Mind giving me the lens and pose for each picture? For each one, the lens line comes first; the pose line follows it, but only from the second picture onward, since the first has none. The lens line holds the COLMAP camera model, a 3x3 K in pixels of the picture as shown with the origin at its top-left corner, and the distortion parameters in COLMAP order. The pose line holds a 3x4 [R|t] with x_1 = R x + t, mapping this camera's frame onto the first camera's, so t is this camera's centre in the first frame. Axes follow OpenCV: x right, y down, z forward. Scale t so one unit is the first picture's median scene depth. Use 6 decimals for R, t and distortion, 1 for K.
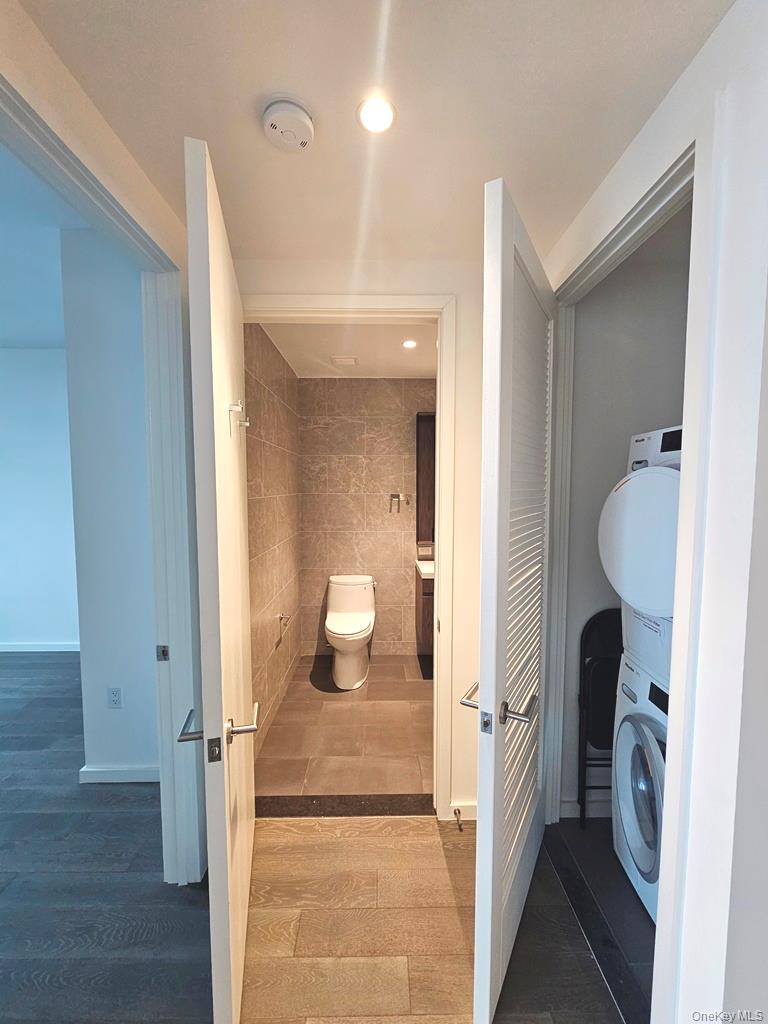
lens RADIAL K [[419.6, 0, 383.8], [0, 419.6, 515.0], [0, 0, 1]] dist [0.000064, 0.000154]
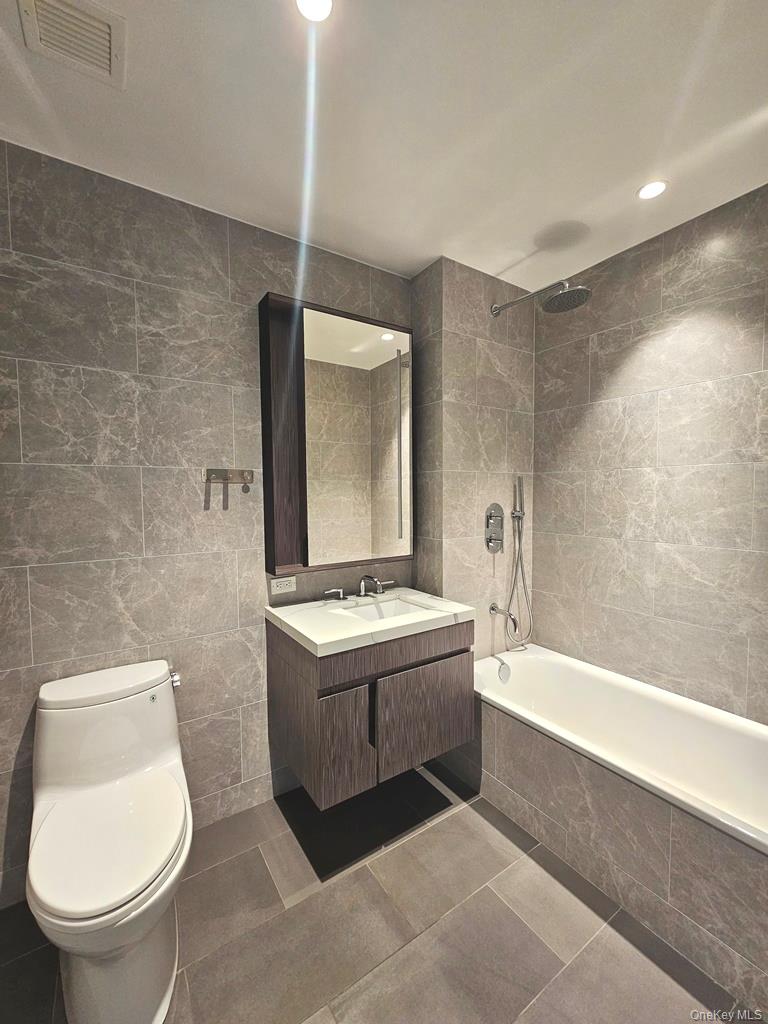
lens RADIAL K [[419.6, 0, 383.3], [0, 419.6, 514.1], [0, 0, 1]] dist [0.000064, 0.000154]
pose [[0.839592, -0.034390, 0.542128, -0.069693], [0.043592, 0.999041, -0.004136, 0.008800], [-0.541466, 0.027105, 0.840286, 0.521348]]
